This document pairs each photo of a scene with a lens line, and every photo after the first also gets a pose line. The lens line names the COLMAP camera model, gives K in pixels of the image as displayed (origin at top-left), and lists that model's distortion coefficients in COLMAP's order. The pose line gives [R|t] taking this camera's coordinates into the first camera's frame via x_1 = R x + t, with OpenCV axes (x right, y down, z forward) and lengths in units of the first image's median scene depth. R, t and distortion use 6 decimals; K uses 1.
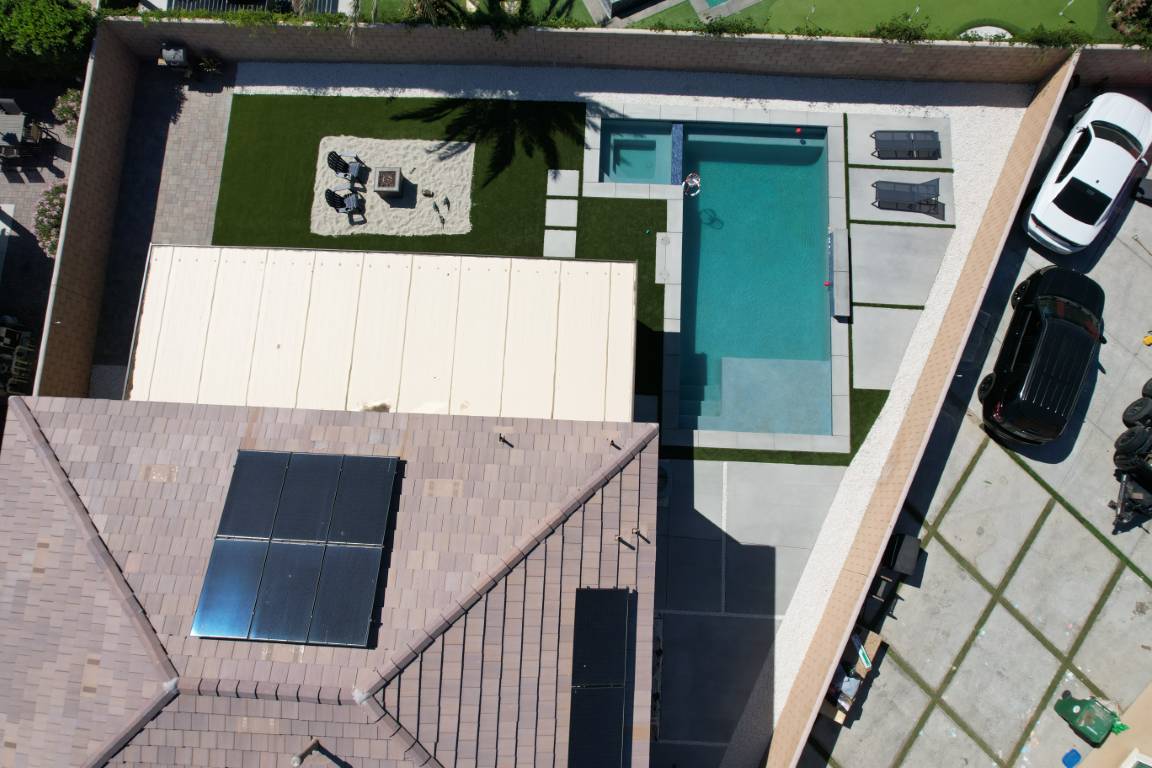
lens RADIAL K [[734.9, 0, 575.5], [0, 734.9, 381.7], [0, 0, 1]] dist [-0.074134, 0.064106]
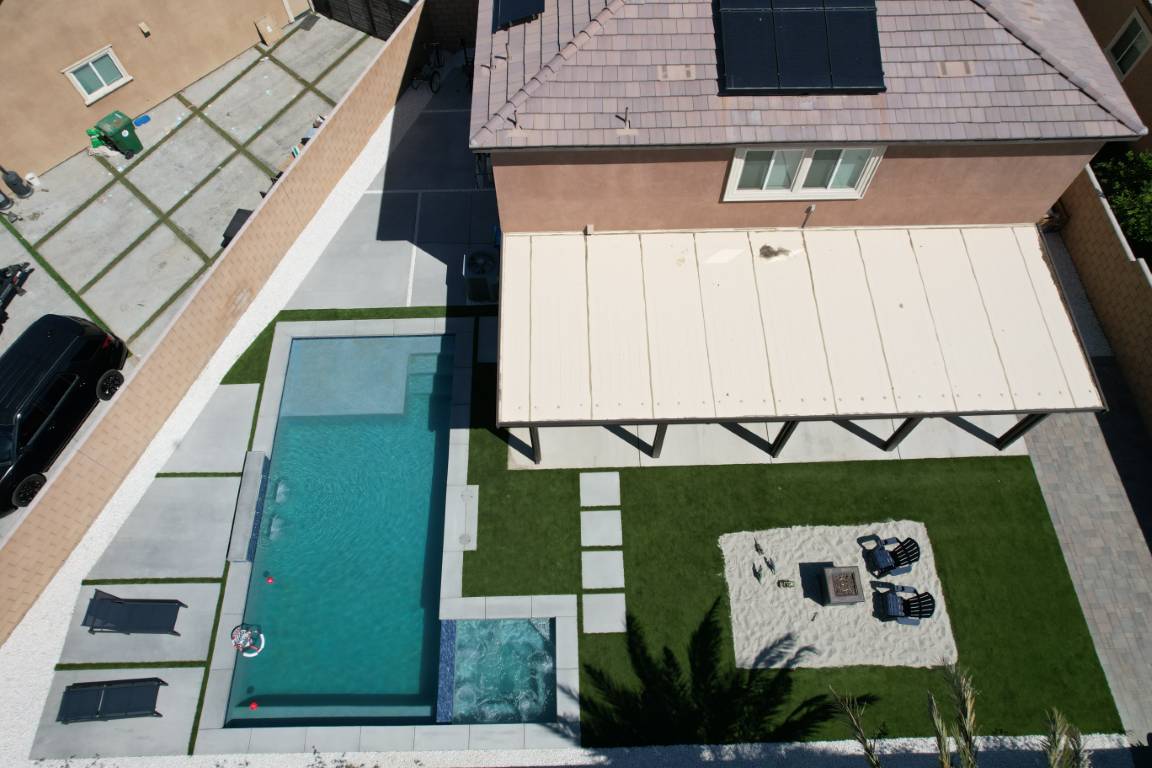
lens RADIAL K [[734.9, 0, 574.2], [0, 734.9, 378.9], [0, 0, 1]] dist [-0.074134, 0.064106]
pose [[-0.997440, 0.070518, -0.011894, 0.005437], [-0.063231, -0.791931, 0.607328, -0.550611], [0.033408, 0.606525, 0.794362, 0.295116]]
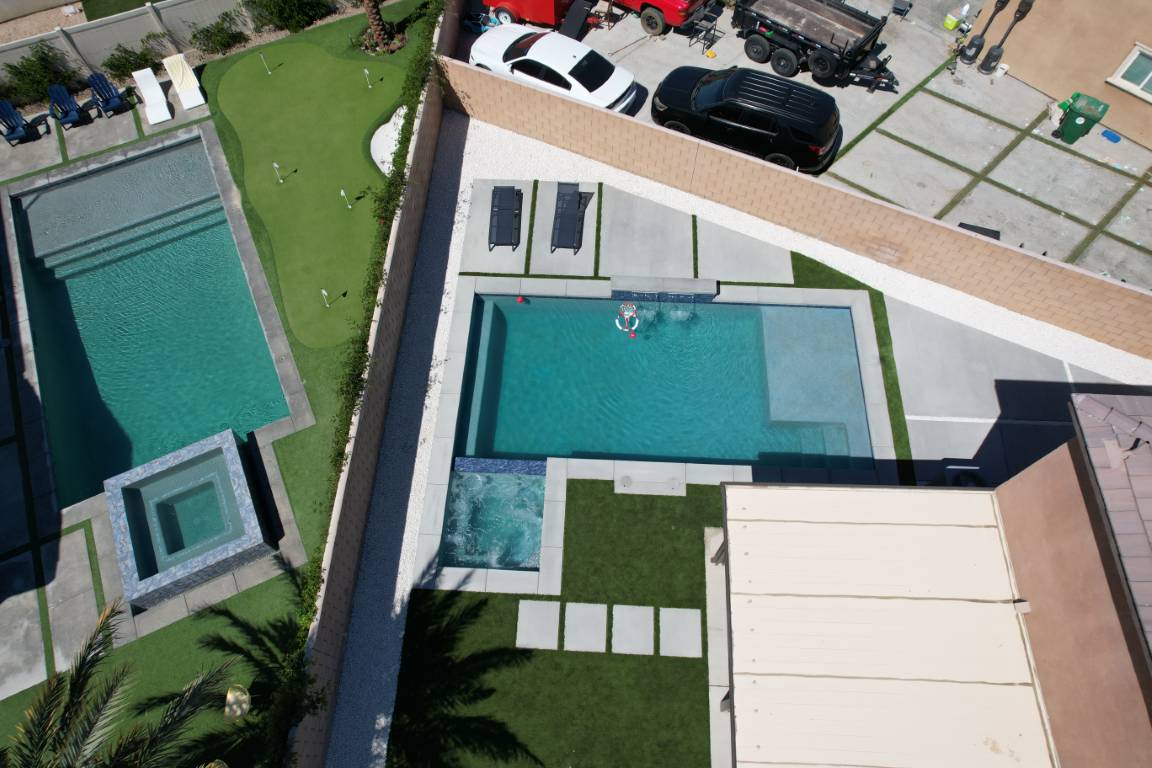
lens RADIAL K [[734.9, 0, 574.3], [0, 734.9, 376.6], [0, 0, 1]] dist [-0.074134, 0.064106]
pose [[0.004286, -0.874315, 0.485340, -0.149069], [0.988292, 0.077726, 0.131292, -0.360577], [-0.152514, 0.479095, 0.864411, 0.323408]]
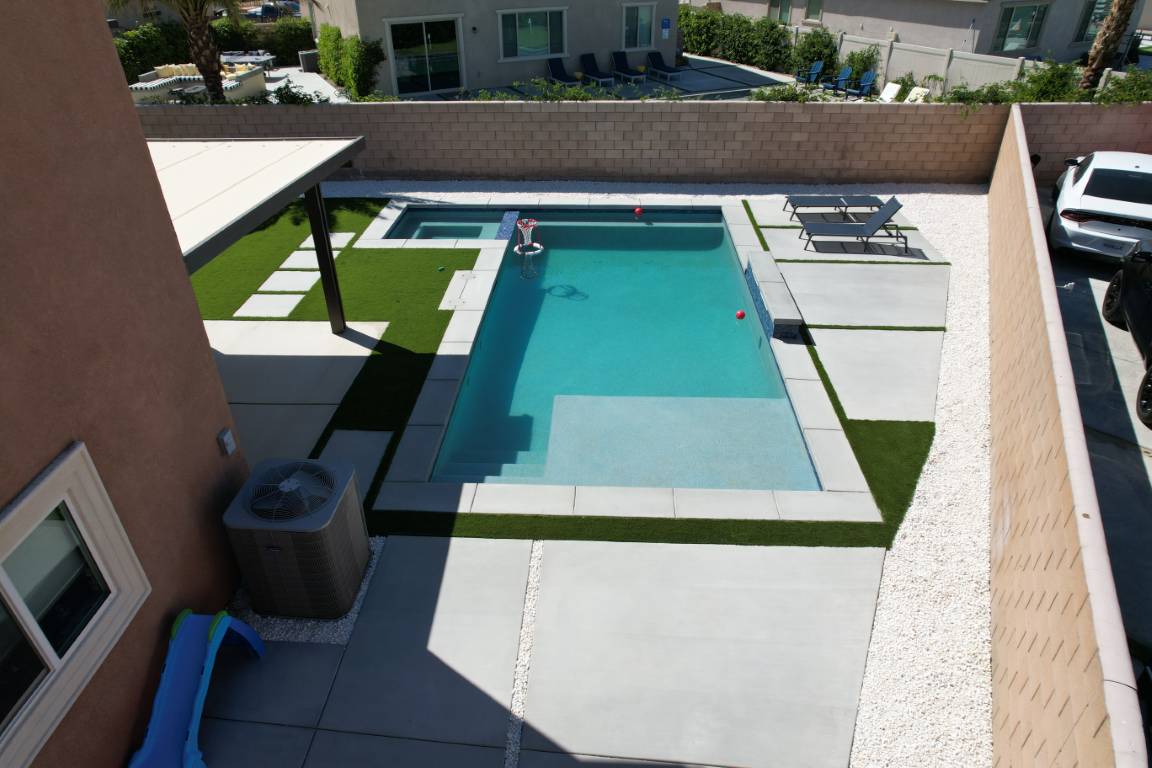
lens RADIAL K [[734.9, 0, 575.3], [0, 734.9, 382.2], [0, 0, 1]] dist [-0.074134, 0.064106]
pose [[0.999972, 0.007534, 0.000165, 0.216811], [-0.004859, 0.661342, -0.750069, 0.317807], [-0.005760, 0.750047, 0.661359, 0.691420]]
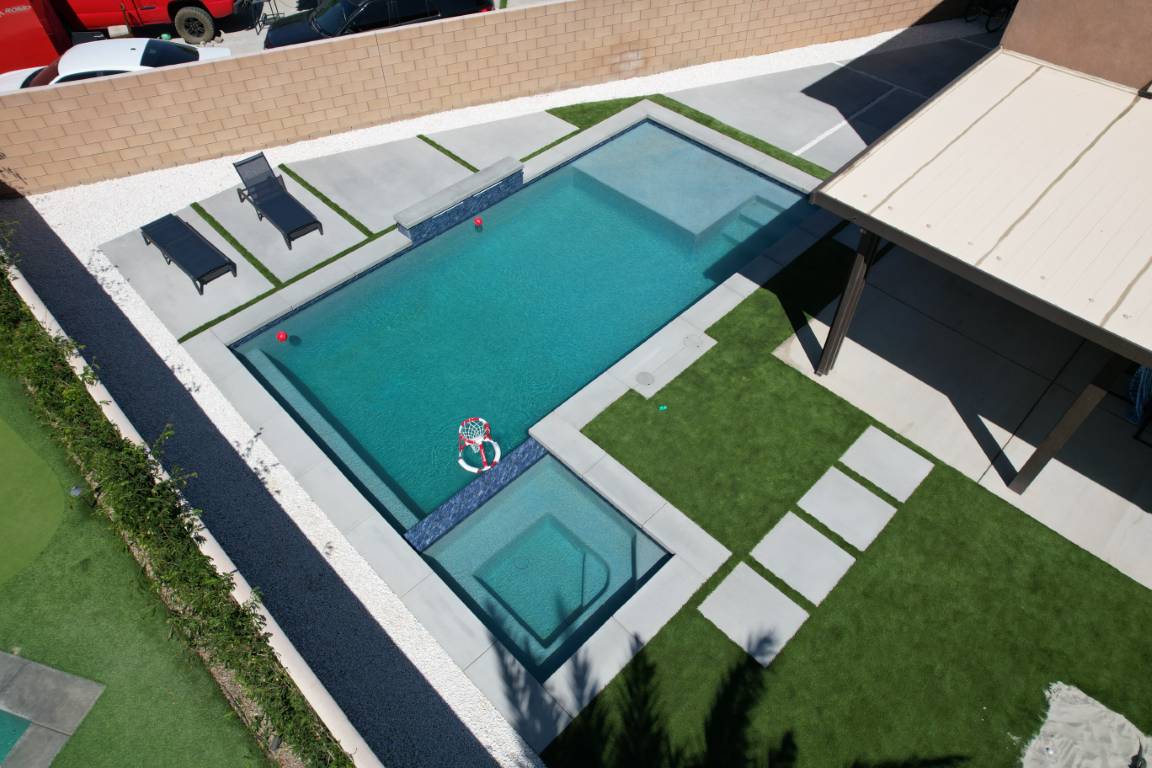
lens RADIAL K [[734.9, 0, 574.6], [0, 734.9, 379.2], [0, 0, 1]] dist [-0.074134, 0.064106]
pose [[-0.733721, -0.493521, 0.467001, -0.066679], [0.673066, -0.433926, 0.598908, -0.522194], [-0.092930, 0.753754, 0.650553, 0.716326]]
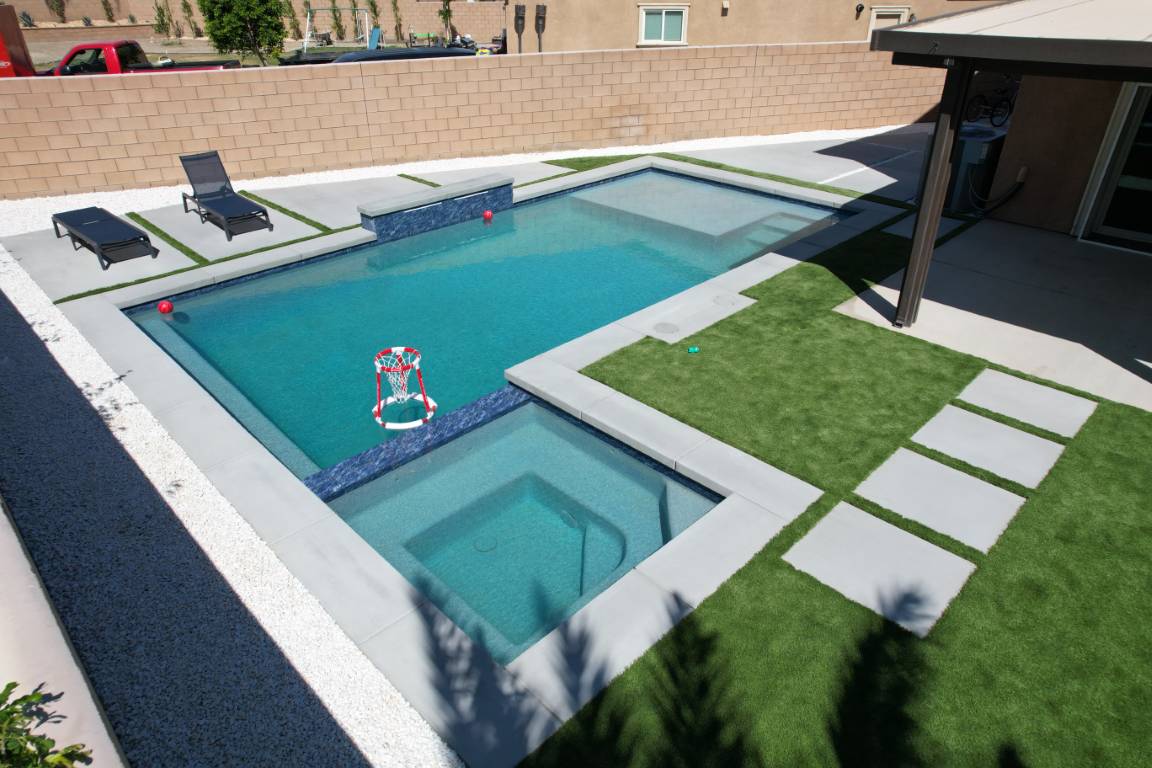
lens RADIAL K [[734.9, 0, 574.8], [0, 734.9, 380.9], [0, 0, 1]] dist [-0.074134, 0.064106]
pose [[-0.734365, -0.316762, 0.600308, -0.064215], [0.672298, -0.217750, 0.707531, -0.488299], [-0.093402, 0.923172, 0.372866, 0.923474]]
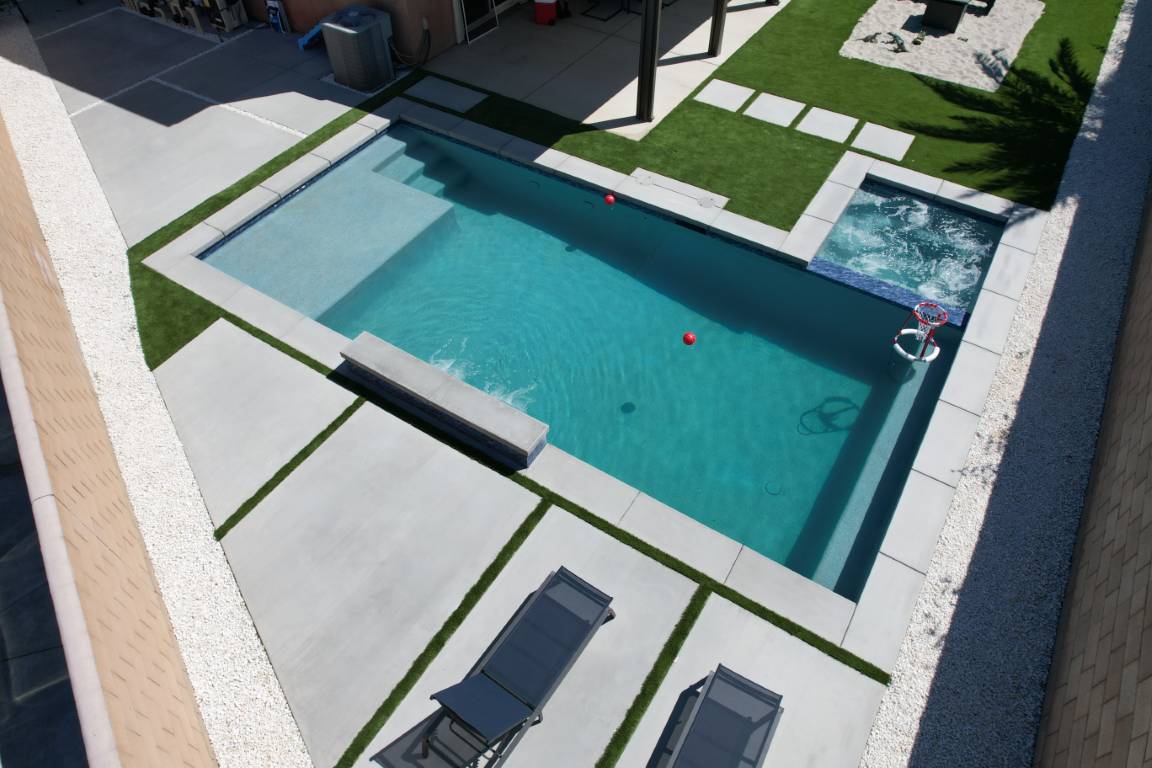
lens RADIAL K [[734.9, 0, 576.6], [0, 734.9, 378.6], [0, 0, 1]] dist [-0.074134, 0.064106]
pose [[-0.497152, 0.668313, -0.553351, 0.539519], [-0.853988, -0.264111, 0.448274, -0.382629], [0.153442, 0.695415, 0.702035, 0.741465]]
